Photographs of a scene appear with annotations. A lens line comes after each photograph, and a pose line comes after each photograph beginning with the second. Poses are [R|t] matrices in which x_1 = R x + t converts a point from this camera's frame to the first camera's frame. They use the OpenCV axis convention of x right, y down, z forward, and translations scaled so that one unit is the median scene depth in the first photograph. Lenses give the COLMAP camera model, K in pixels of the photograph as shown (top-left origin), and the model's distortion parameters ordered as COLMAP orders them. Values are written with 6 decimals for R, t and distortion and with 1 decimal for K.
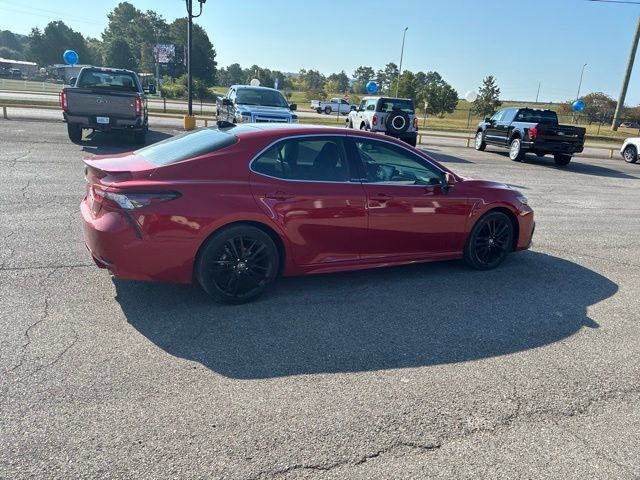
lens RADIAL K [[490.5, 0, 320.2], [0, 490.5, 232.7], [0, 0, 1]] dist [0.044812, -0.062424]
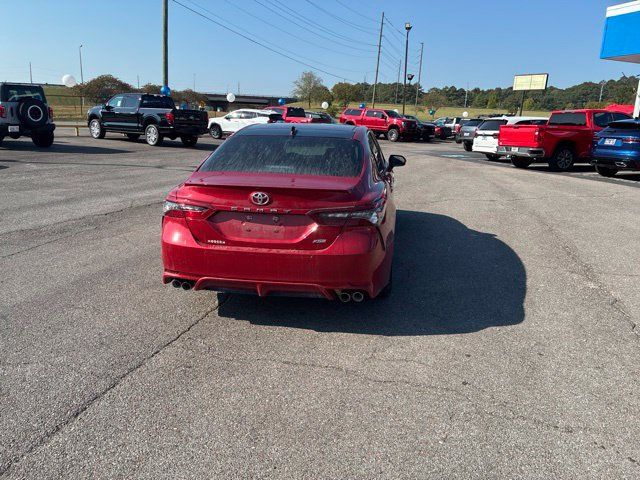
lens RADIAL K [[482.5, 0, 324.9], [0, 482.5, 241.4], [0, 0, 1]] dist [0.039965, -0.044520]
pose [[0.593591, -0.247389, 0.765799, -0.239419], [0.204289, 0.966729, 0.153950, -0.036835], [-0.778406, 0.065061, 0.624380, 0.098348]]
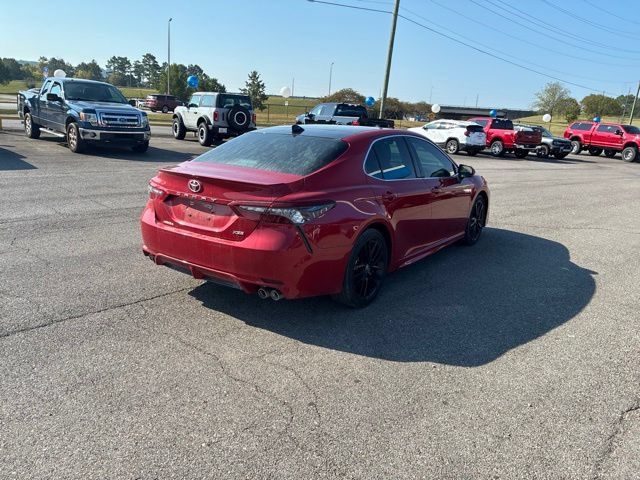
lens RADIAL K [[484.4, 0, 322.7], [0, 484.4, 241.9], [0, 0, 1]] dist [0.050242, -0.063263]
pose [[0.892194, -0.127132, 0.433391, -0.151464], [0.112932, 0.991881, 0.058475, -0.012559], [-0.437306, -0.003227, 0.899307, 0.031249]]
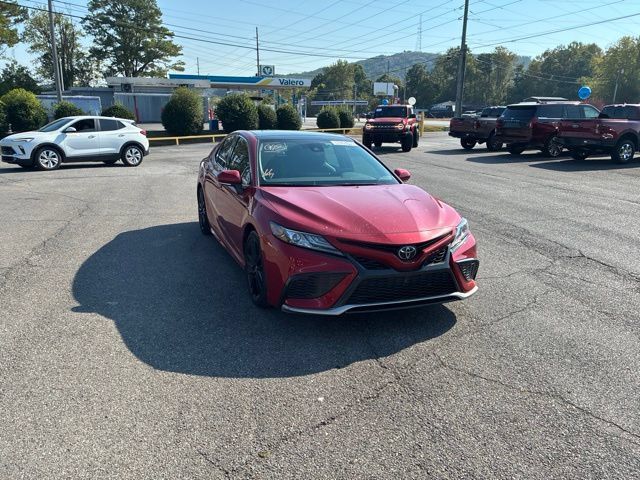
lens RADIAL K [[484.3, 0, 318.6], [0, 484.3, 238.6], [0, 0, 1]] dist [0.050547, -0.072316]
pose [[-0.129511, 0.168707, -0.977121, 0.332460], [-0.263561, 0.944116, 0.197942, -0.064011], [0.955909, 0.283167, -0.077809, 0.348753]]
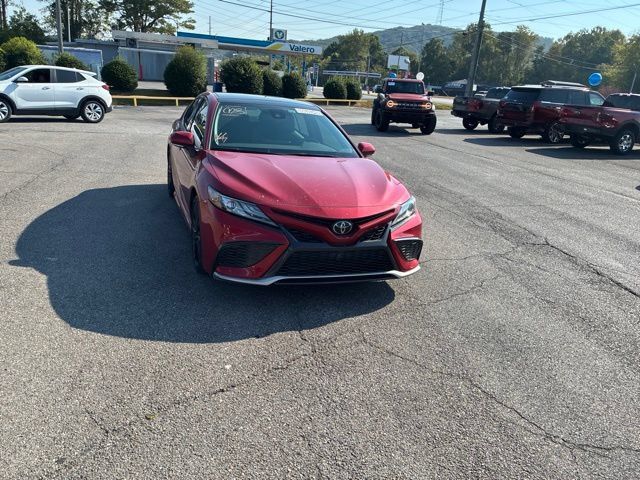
lens RADIAL K [[484.4, 0, 322.7], [0, 484.4, 241.9], [0, 0, 1]] dist [0.050242, -0.063263]
pose [[-0.143488, 0.221016, -0.964657, 0.325875], [-0.324977, 0.910169, 0.256870, -0.071636], [0.934773, 0.350349, -0.058773, 0.376850]]
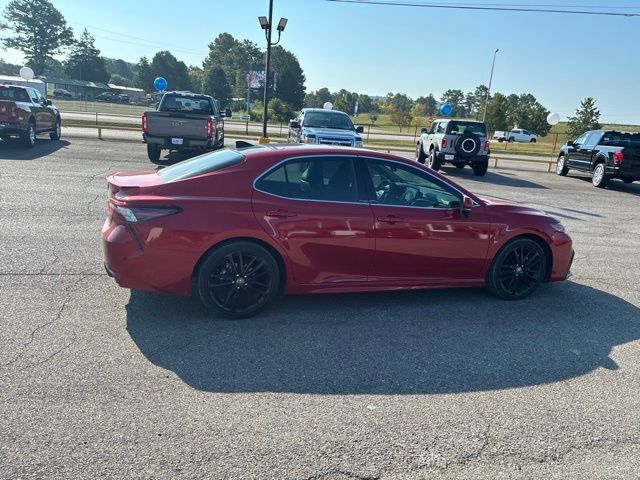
lens RADIAL K [[490.7, 0, 327.4], [0, 490.7, 230.7], [0, 0, 1]] dist [0.056255, -0.081247]
pose [[0.987435, 0.034074, -0.154308, 0.038882], [-0.041466, 0.998129, -0.044938, 0.000231], [0.152488, 0.050771, 0.987000, 0.002543]]
